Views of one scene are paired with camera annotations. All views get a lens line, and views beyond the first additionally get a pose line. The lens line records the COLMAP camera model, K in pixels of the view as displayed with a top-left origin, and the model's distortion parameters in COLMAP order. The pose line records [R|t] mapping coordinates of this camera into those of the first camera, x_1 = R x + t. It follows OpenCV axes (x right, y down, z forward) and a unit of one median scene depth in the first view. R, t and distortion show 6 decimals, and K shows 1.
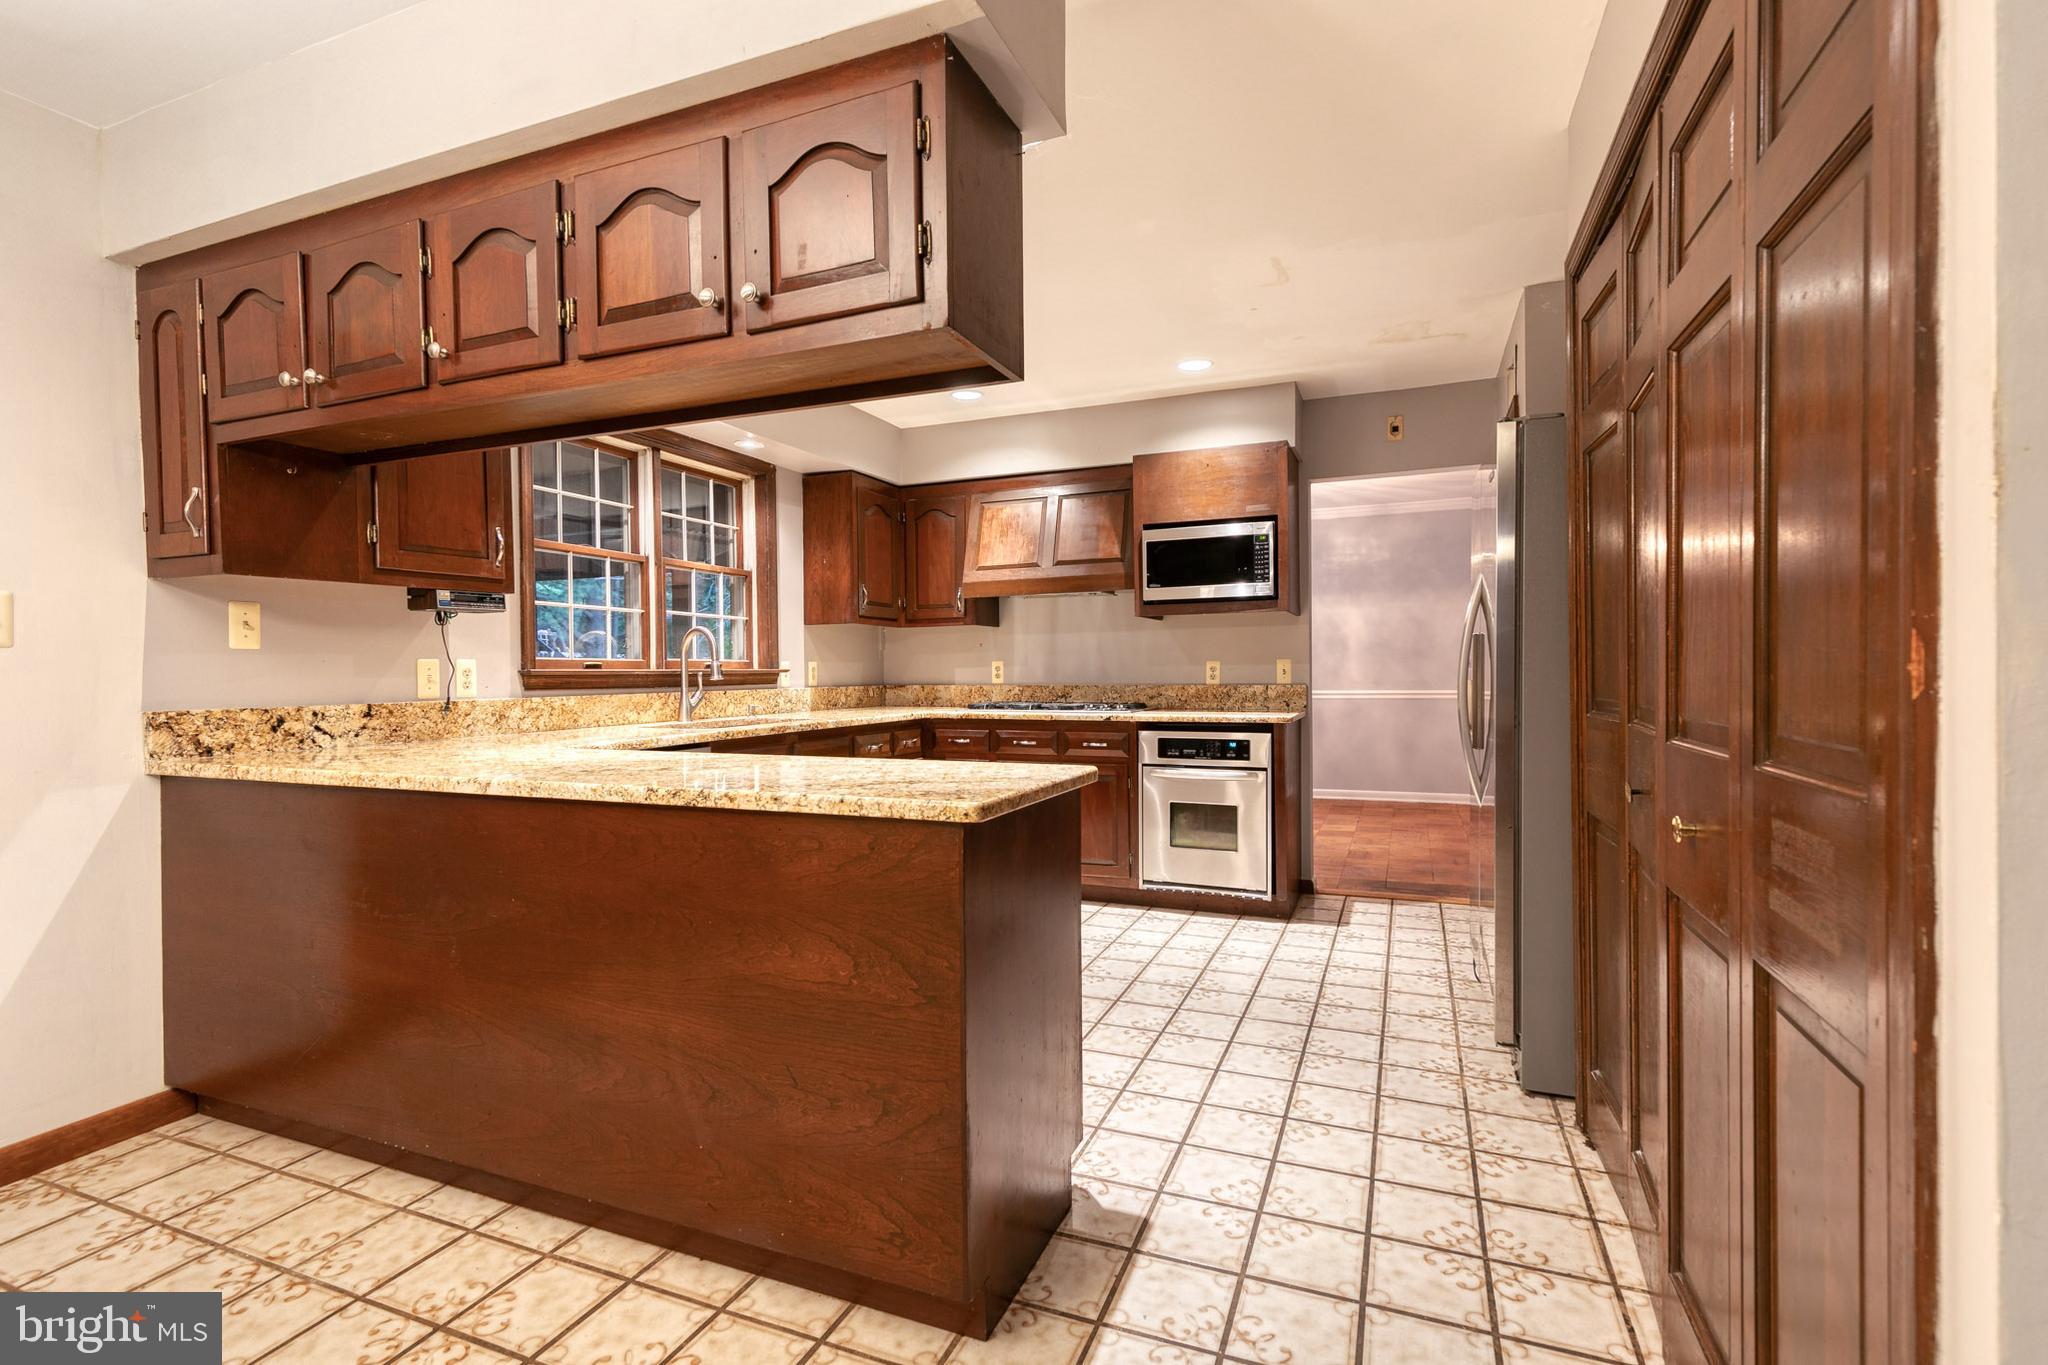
lens RADIAL K [[920.8, 0, 1041.5], [0, 920.8, 680.4], [0, 0, 1]] dist [0.007859, -0.000791]
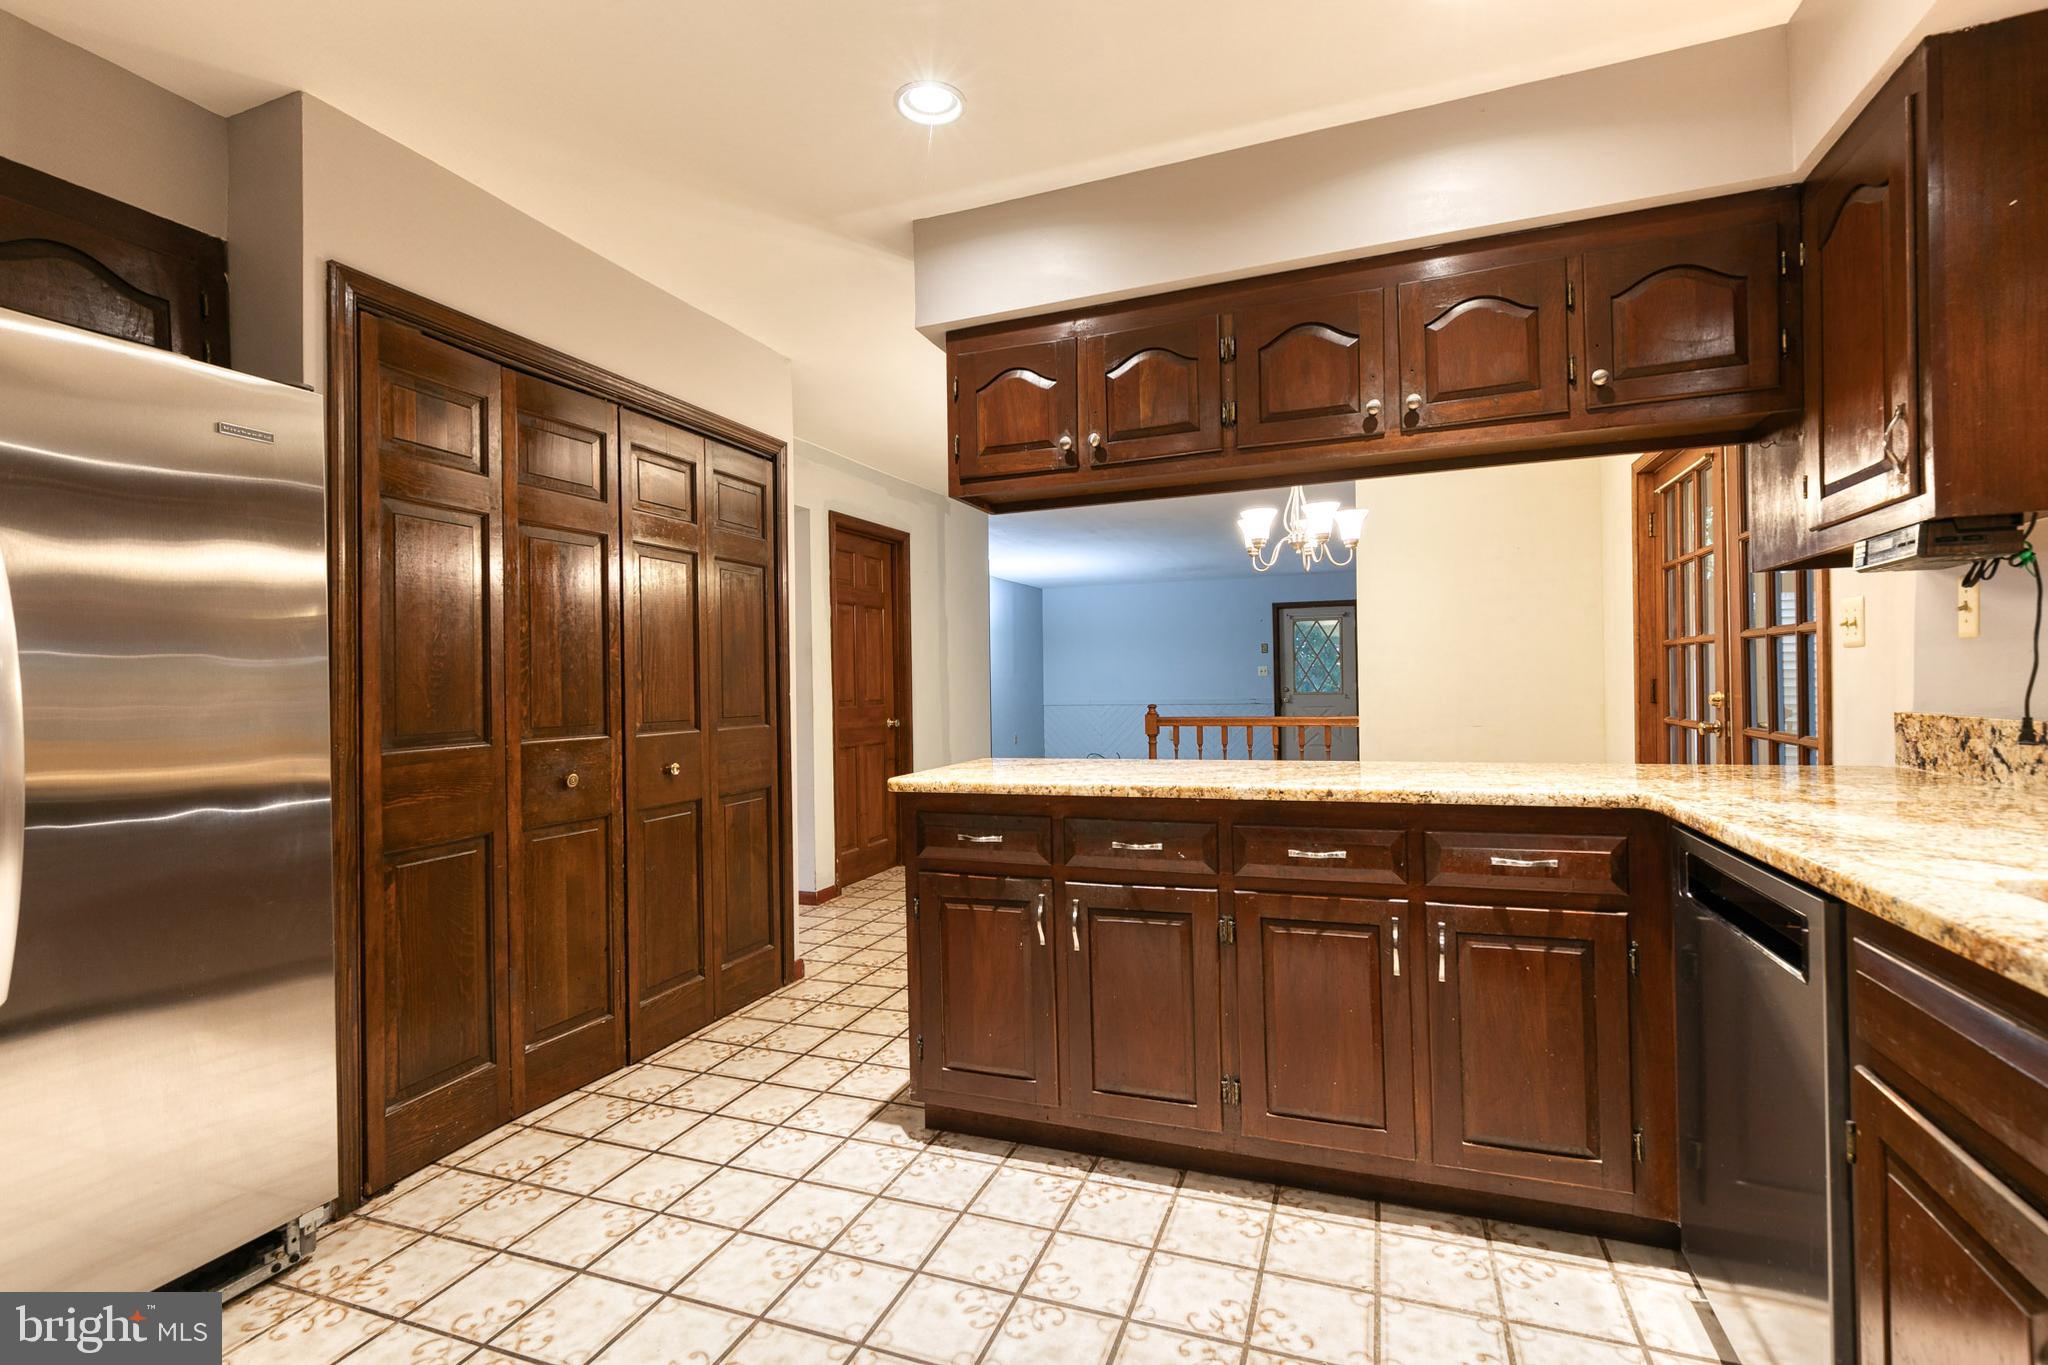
lens RADIAL K [[920.8, 0, 1041.5], [0, 920.8, 680.4], [0, 0, 1]] dist [0.007859, -0.000791]
pose [[-0.999157, 0.029672, -0.028376, -0.050182], [0.029395, 0.999517, 0.010130, -0.017600], [0.028663, 0.009287, -0.999546, 1.067996]]
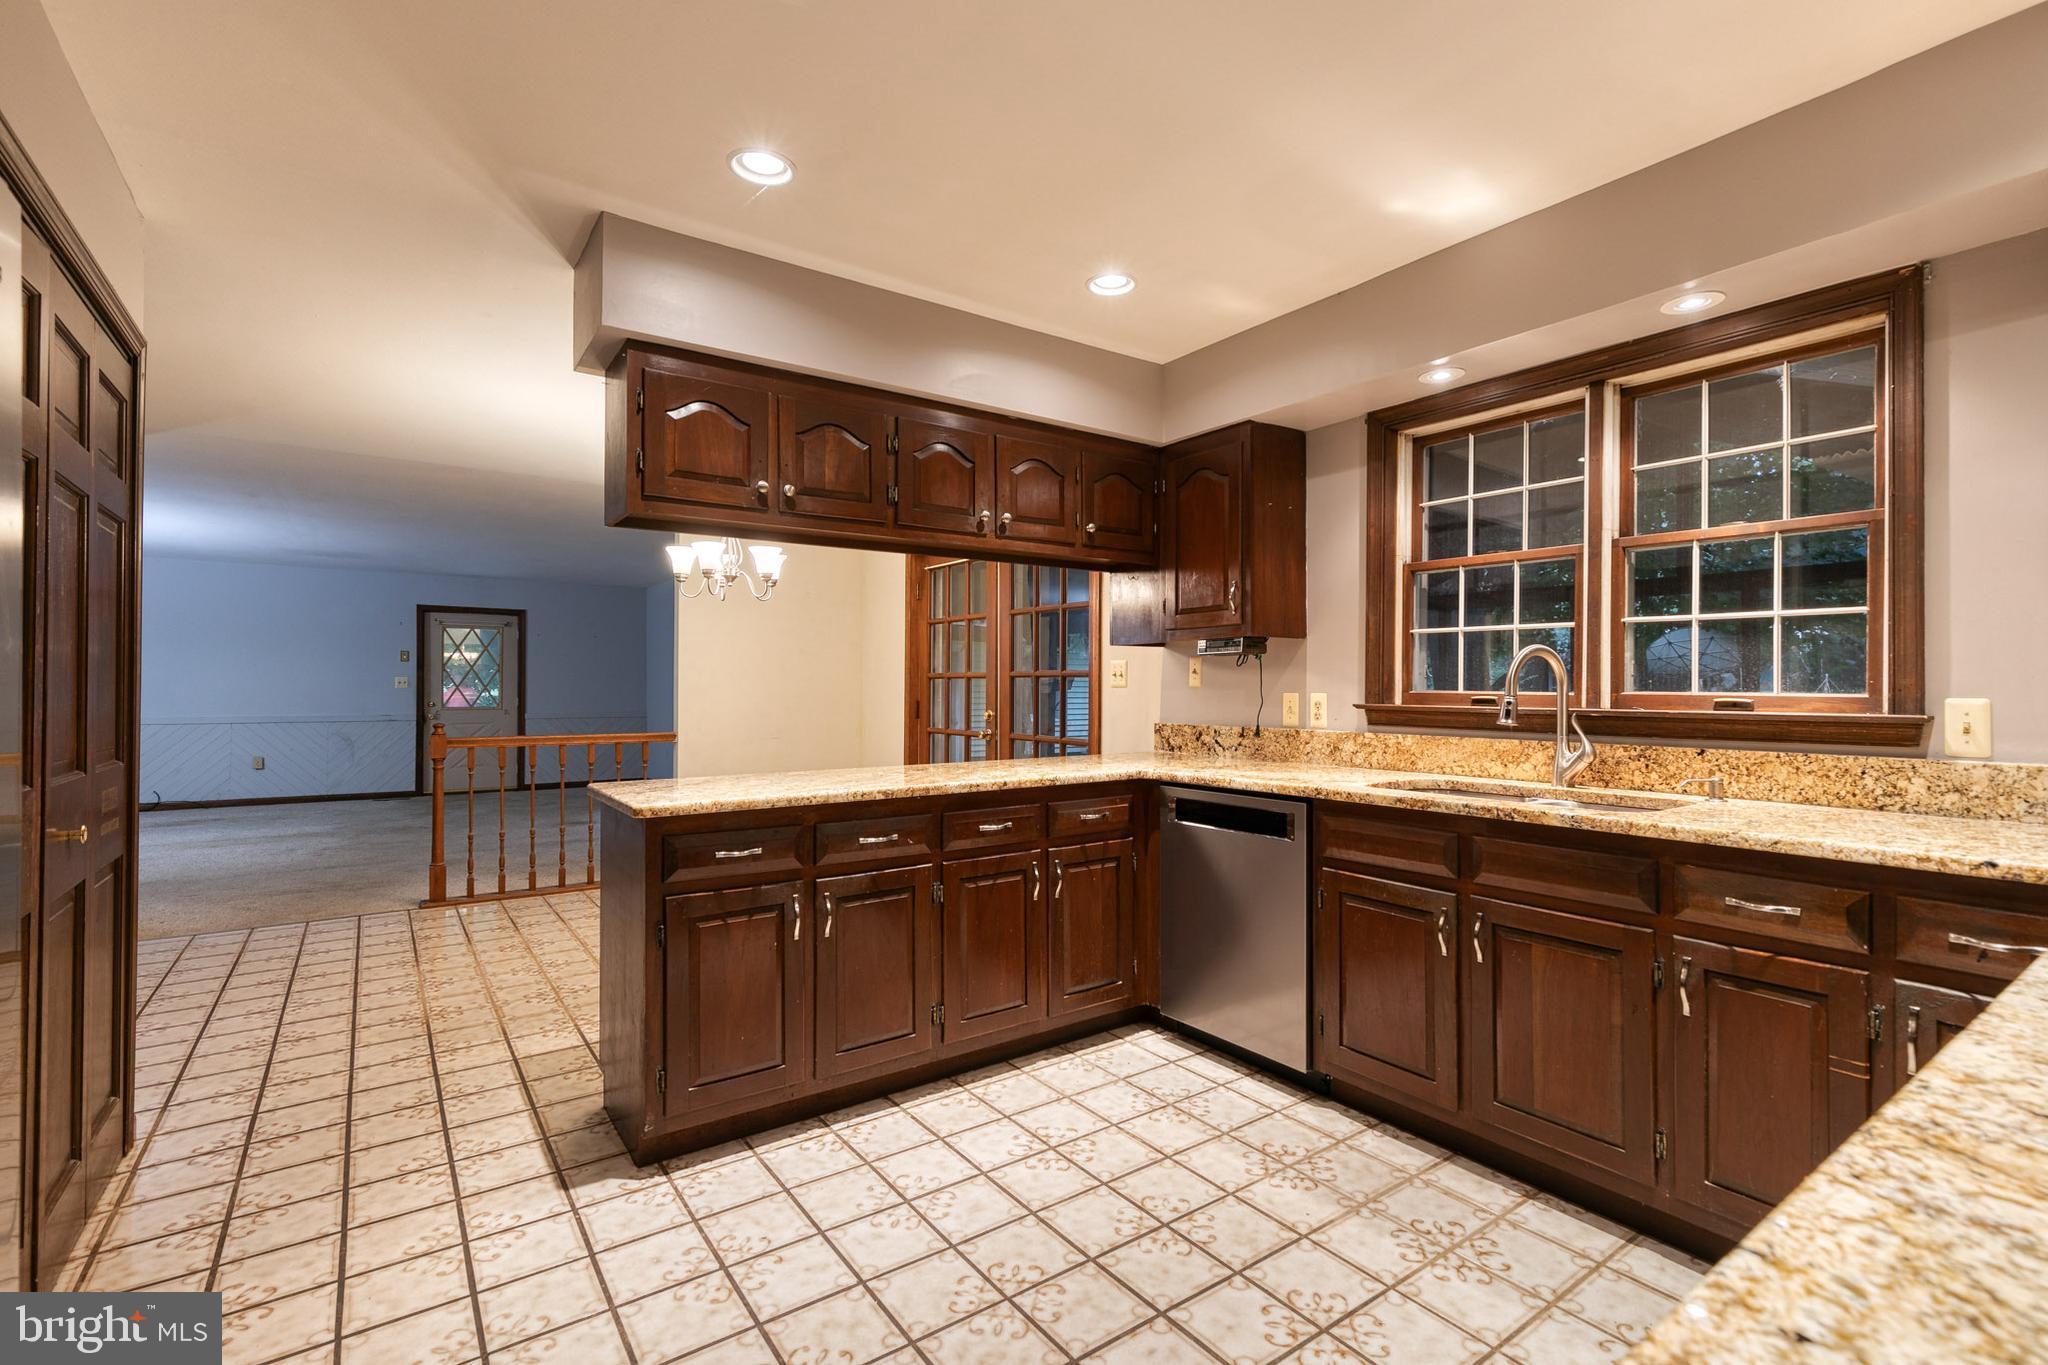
lens RADIAL K [[920.8, 0, 1041.5], [0, 920.8, 680.4], [0, 0, 1]] dist [0.007859, -0.000791]
pose [[-0.531979, 0.002607, -0.846754, 0.363891], [-0.006393, 0.999954, 0.007095, -0.033157], [0.846733, 0.009188, -0.531938, 0.988038]]
